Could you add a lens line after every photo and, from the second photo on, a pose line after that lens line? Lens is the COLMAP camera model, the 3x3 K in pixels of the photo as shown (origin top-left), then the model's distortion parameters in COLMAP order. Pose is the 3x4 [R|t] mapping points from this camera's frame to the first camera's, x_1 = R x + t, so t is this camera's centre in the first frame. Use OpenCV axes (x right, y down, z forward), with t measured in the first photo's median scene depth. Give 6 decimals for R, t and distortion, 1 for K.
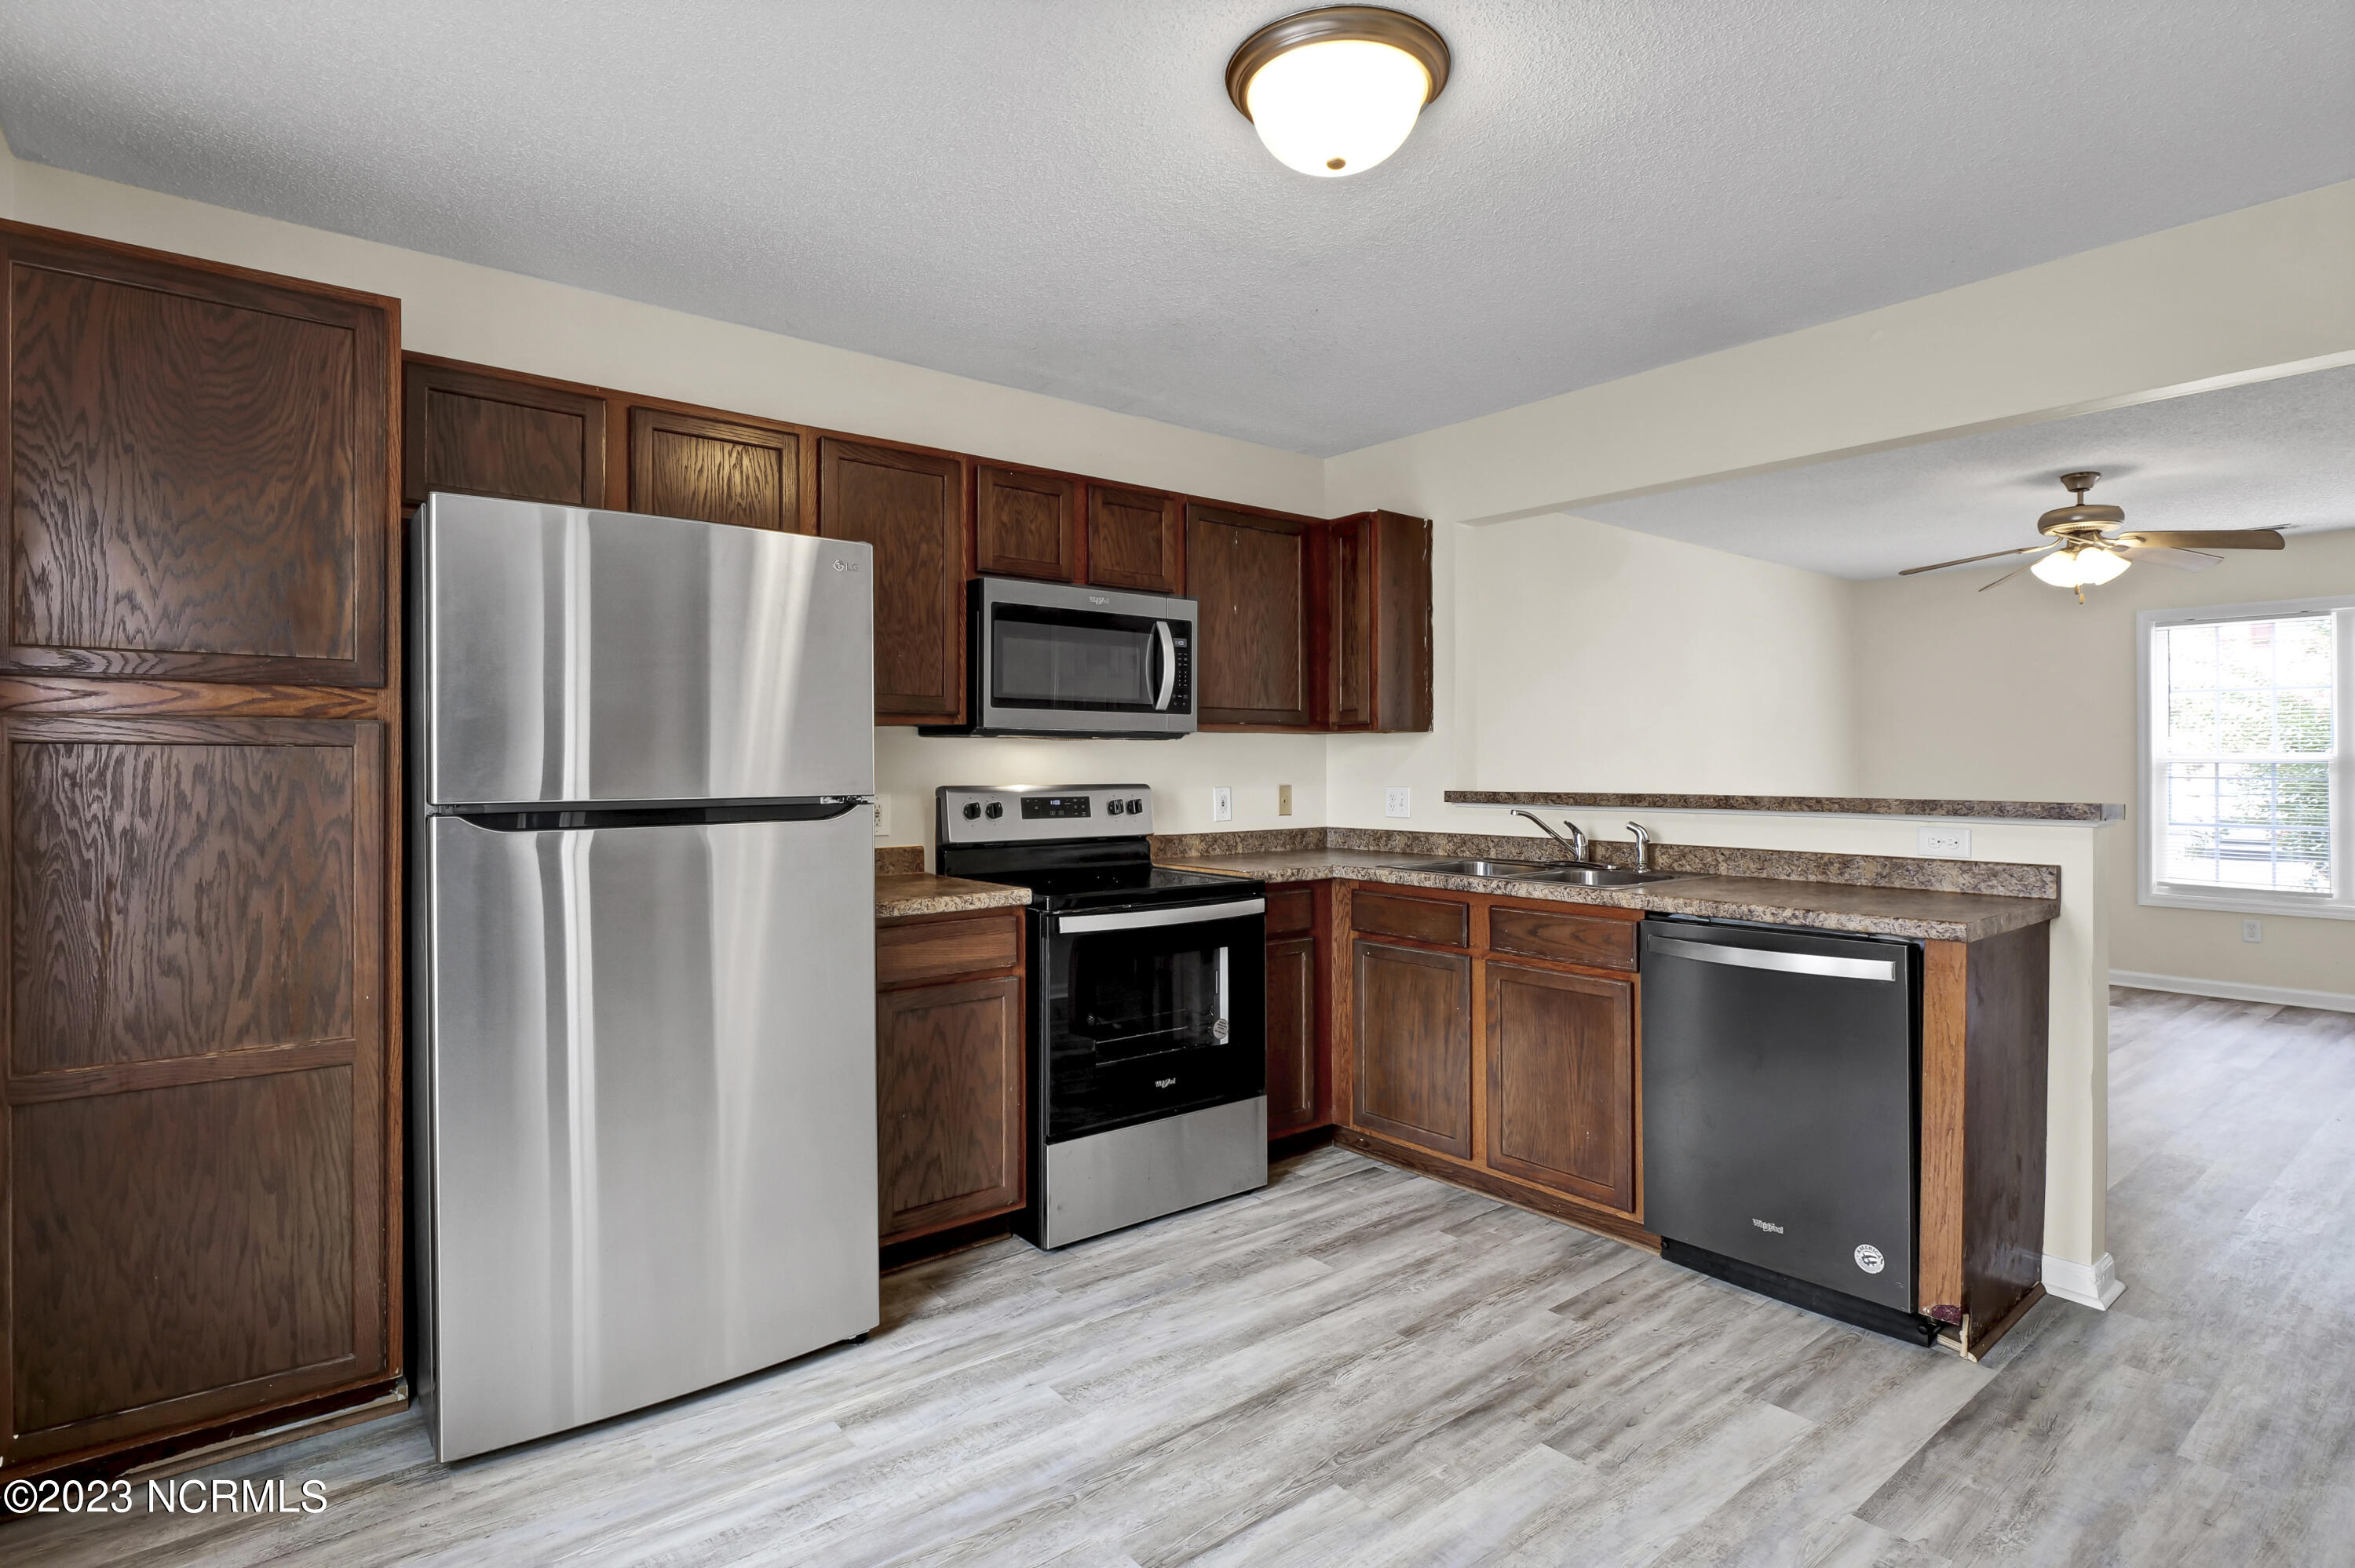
lens RADIAL K [[1172.8, 0, 1173.0], [0, 1172.8, 750.1], [0, 0, 1]] dist [0.002397, 0.000030]
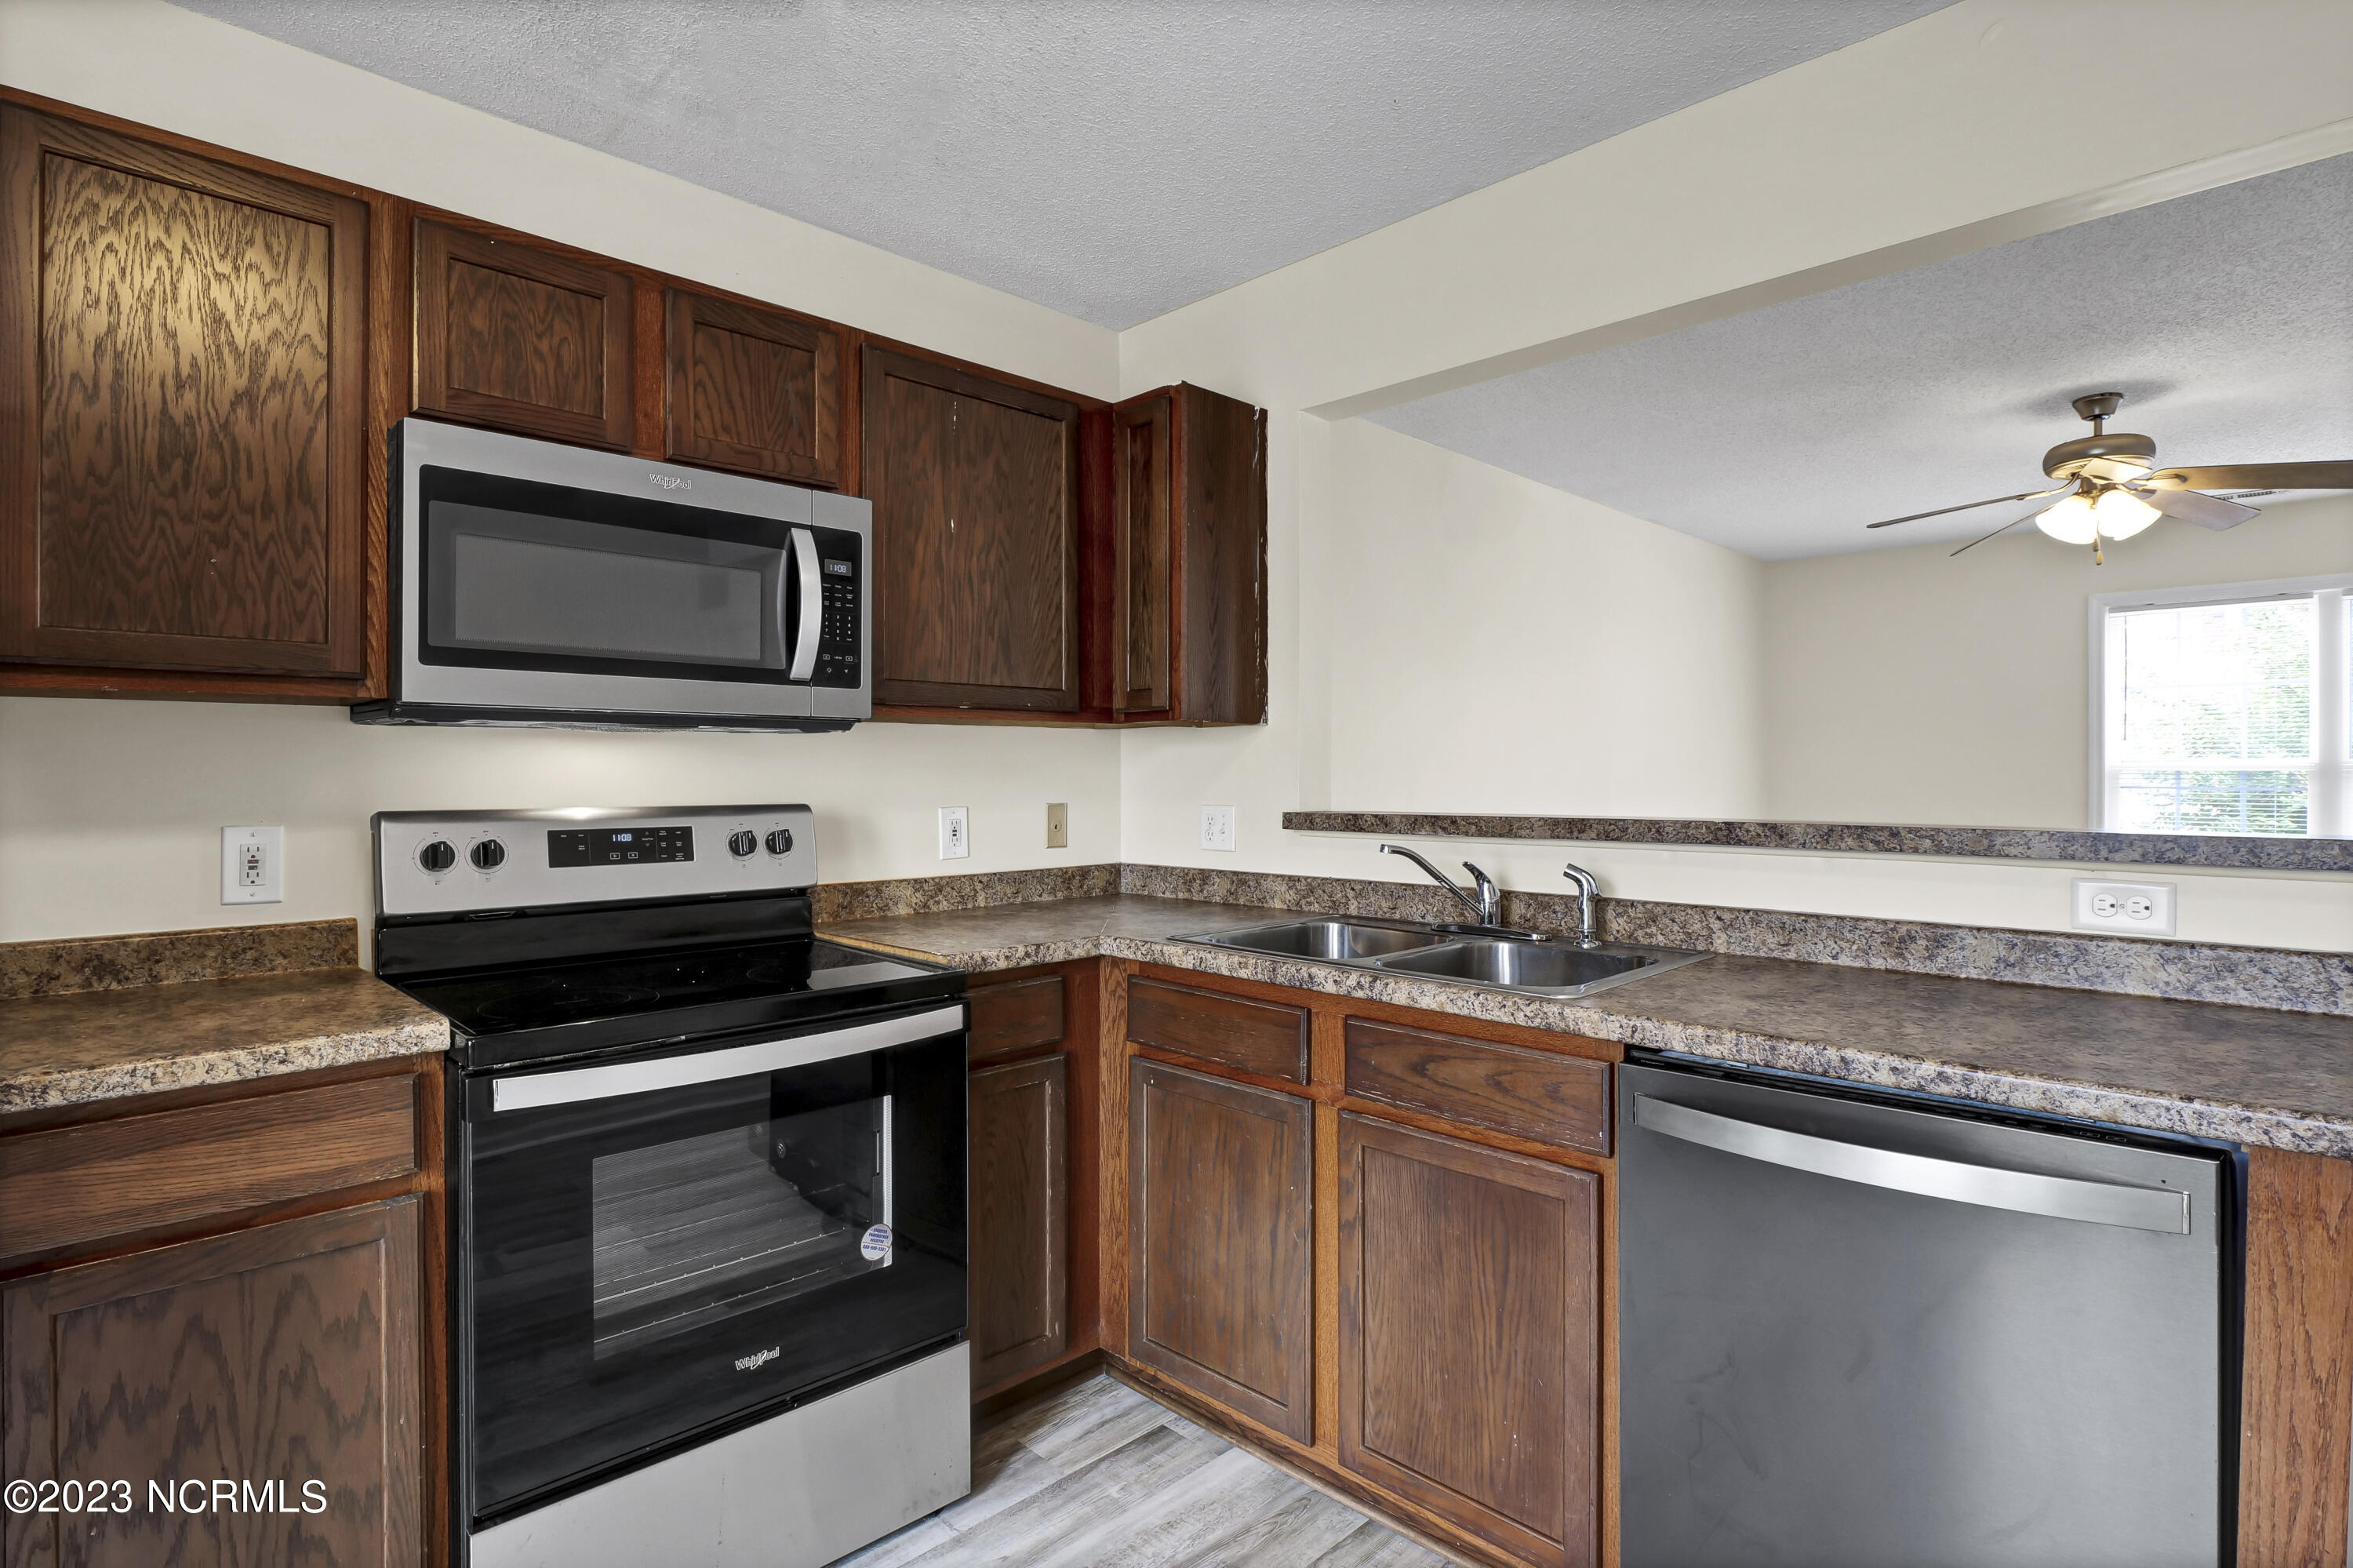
lens RADIAL K [[1163.7, 0, 1163.7], [0, 1163.7, 774.8], [0, 0, 1]] dist [-0.000483, -0.011460]
pose [[0.995239, -0.001384, 0.097457, 0.113808], [0.000197, 0.999926, 0.012187, 0.006286], [-0.097467, -0.012110, 0.995165, 0.399033]]
